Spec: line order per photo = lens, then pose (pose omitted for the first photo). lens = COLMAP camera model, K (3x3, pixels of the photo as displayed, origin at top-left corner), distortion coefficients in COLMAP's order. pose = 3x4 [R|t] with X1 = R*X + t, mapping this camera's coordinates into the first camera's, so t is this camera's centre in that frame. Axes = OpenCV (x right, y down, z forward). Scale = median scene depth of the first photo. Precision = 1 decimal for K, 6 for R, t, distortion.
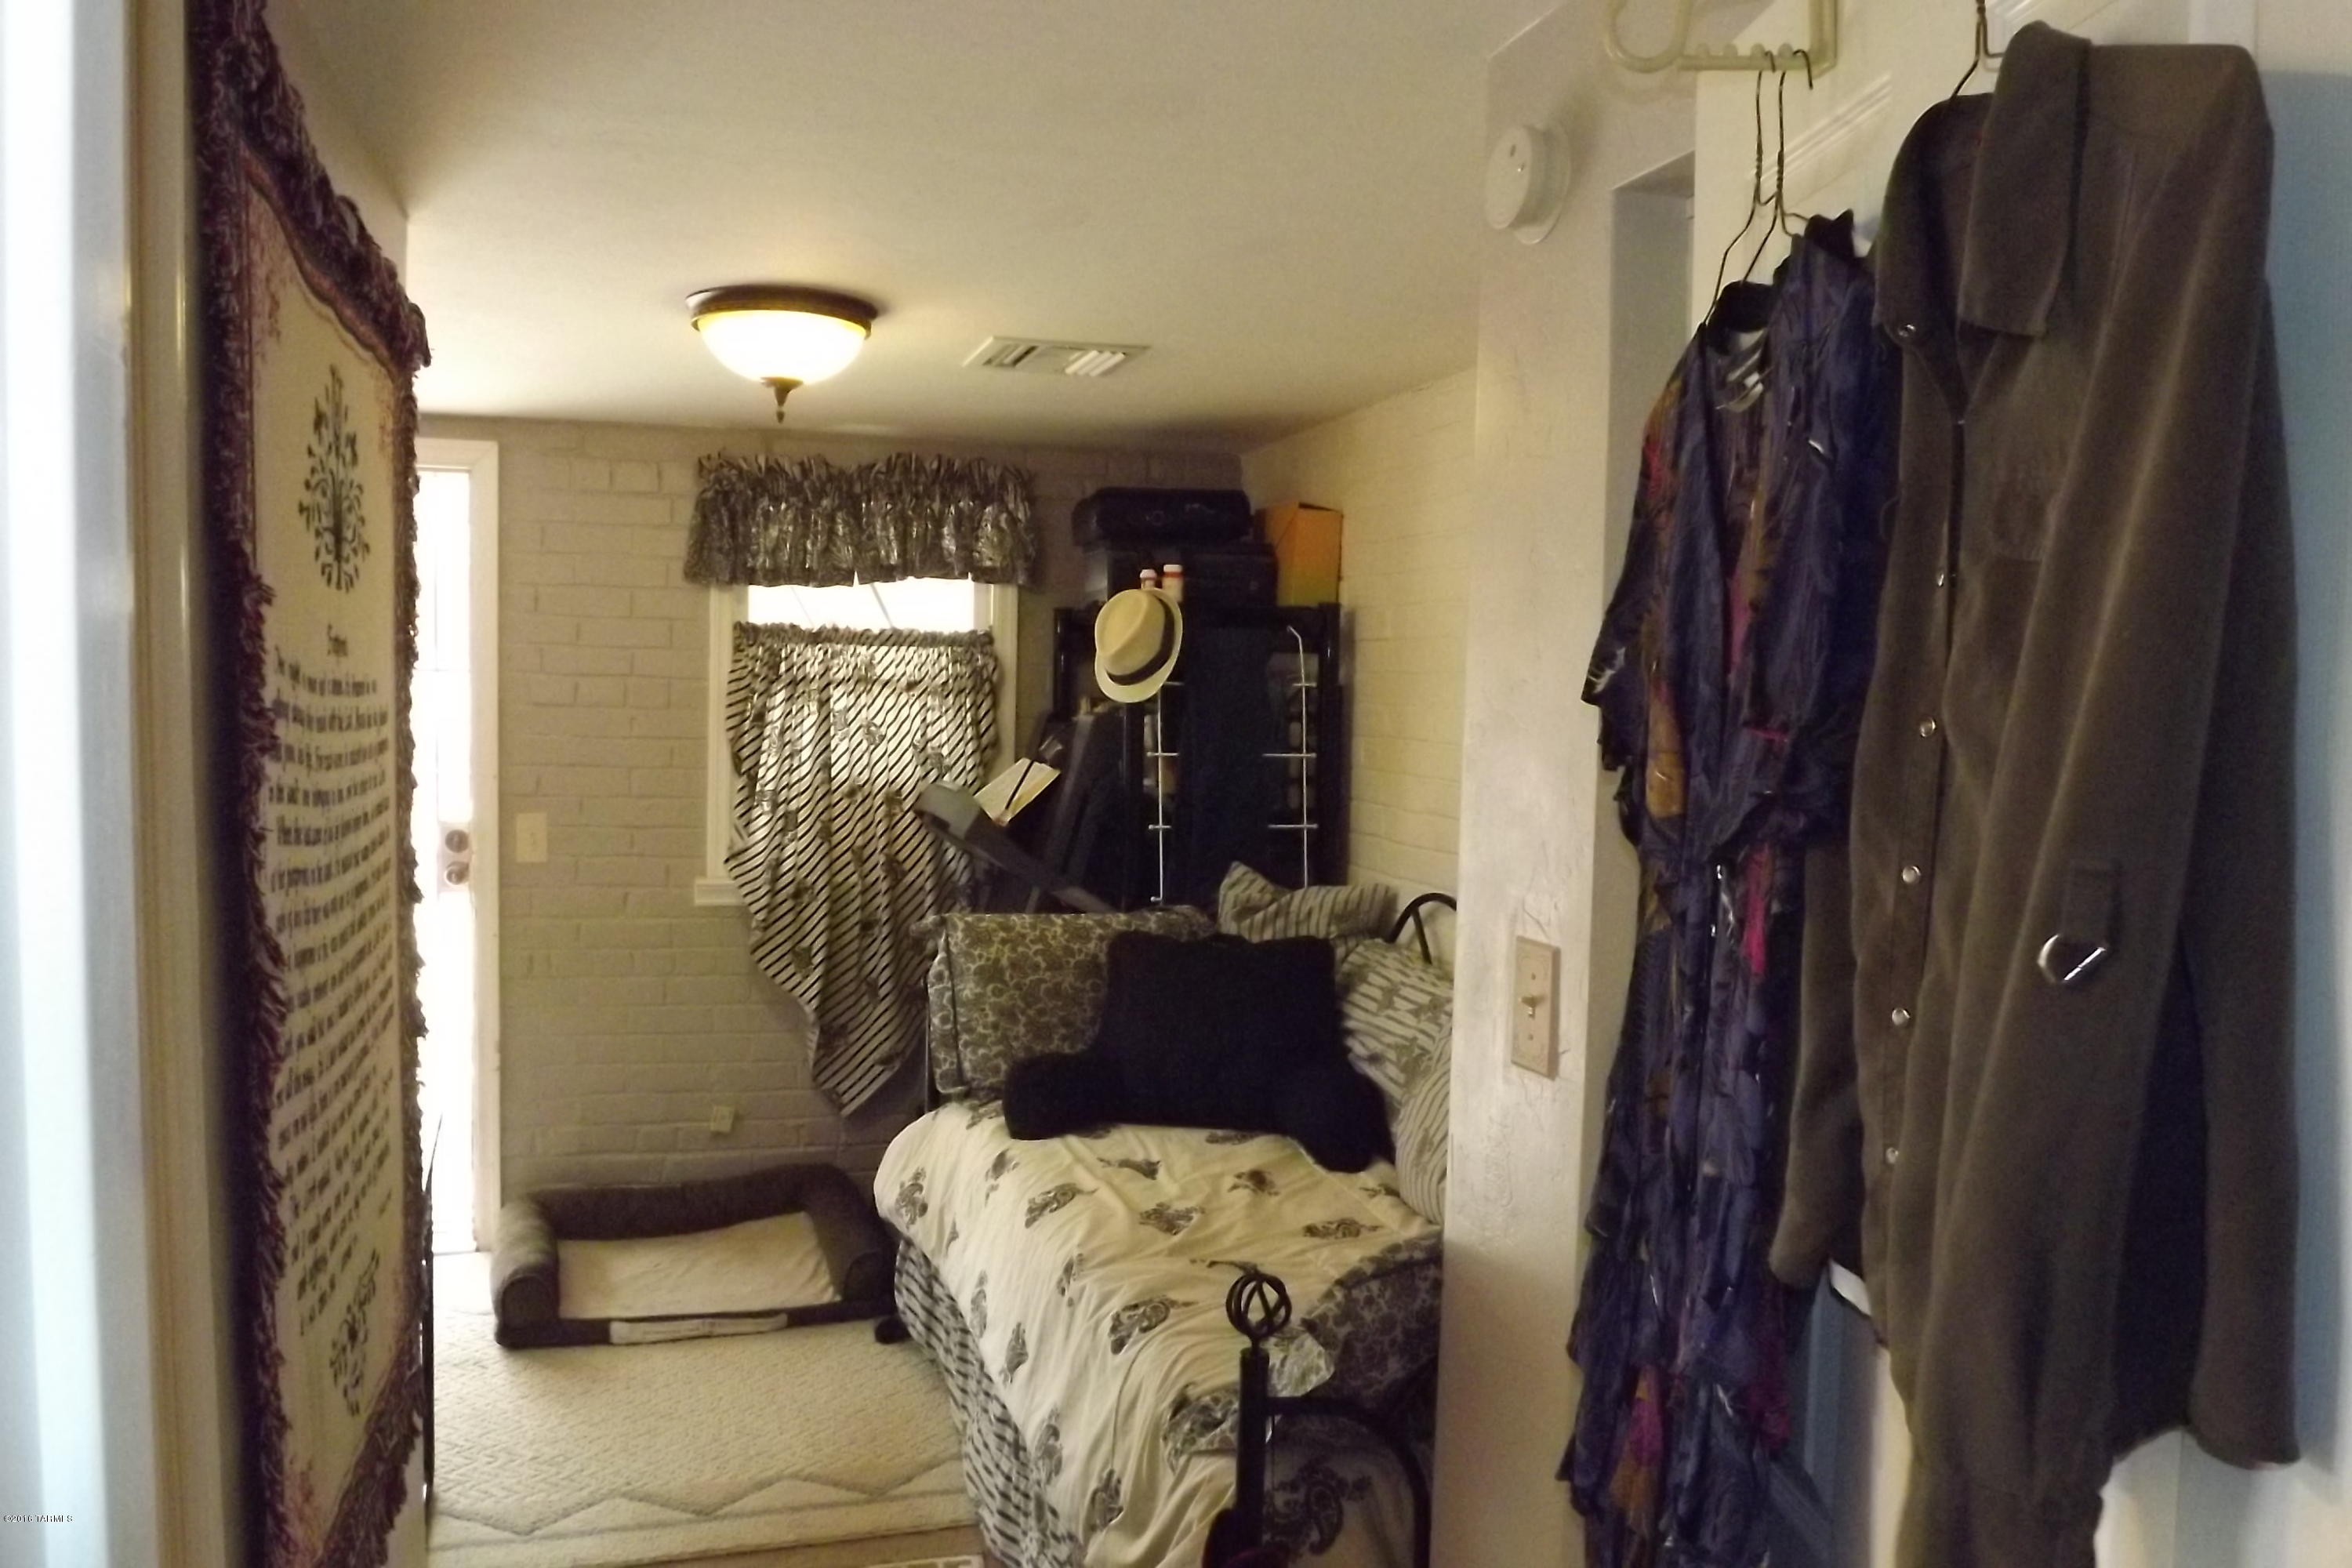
lens RADIAL K [[1774.0, 0, 1177.4], [0, 1774.0, 781.5], [0, 0, 1]] dist [0.003715, 0.001256]
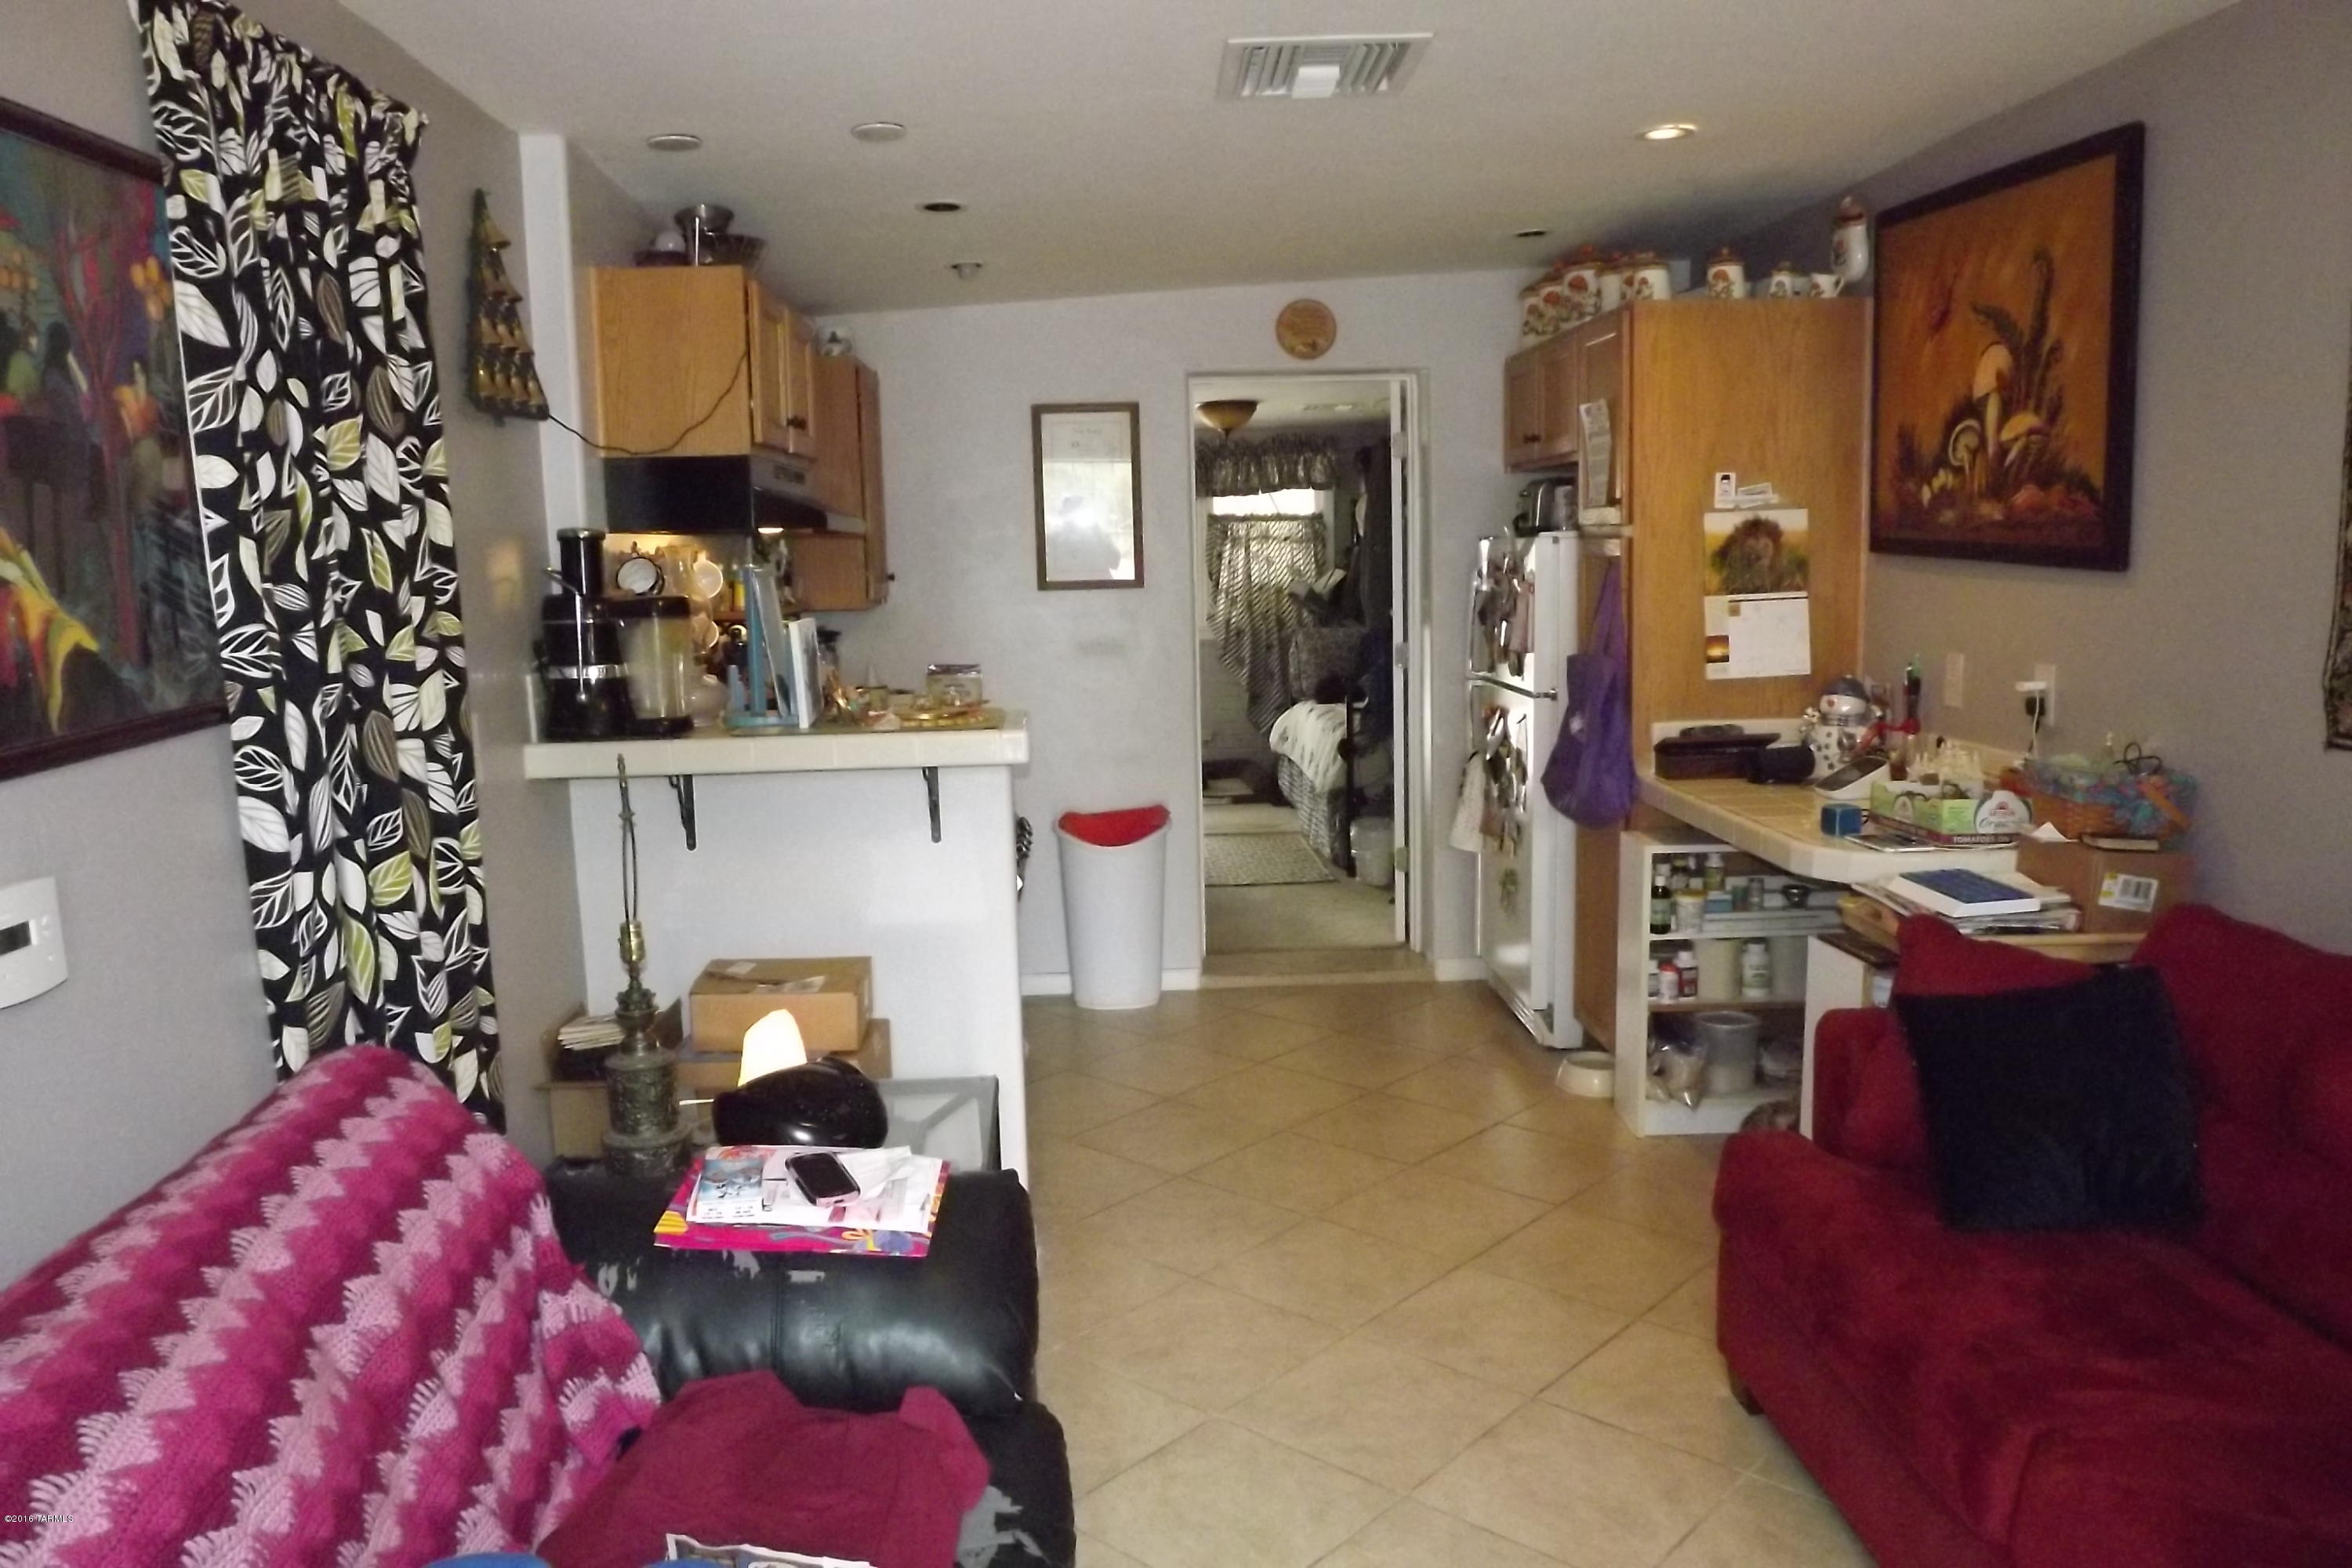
lens RADIAL K [[1774.0, 0, 1178.4], [0, 1774.0, 788.2], [0, 0, 1]] dist [0.003715, 0.001256]
pose [[0.968750, -0.010341, -0.247825, 0.270256], [0.028564, 0.997134, 0.070052, 0.099023], [0.246391, -0.074941, 0.966269, -1.215776]]
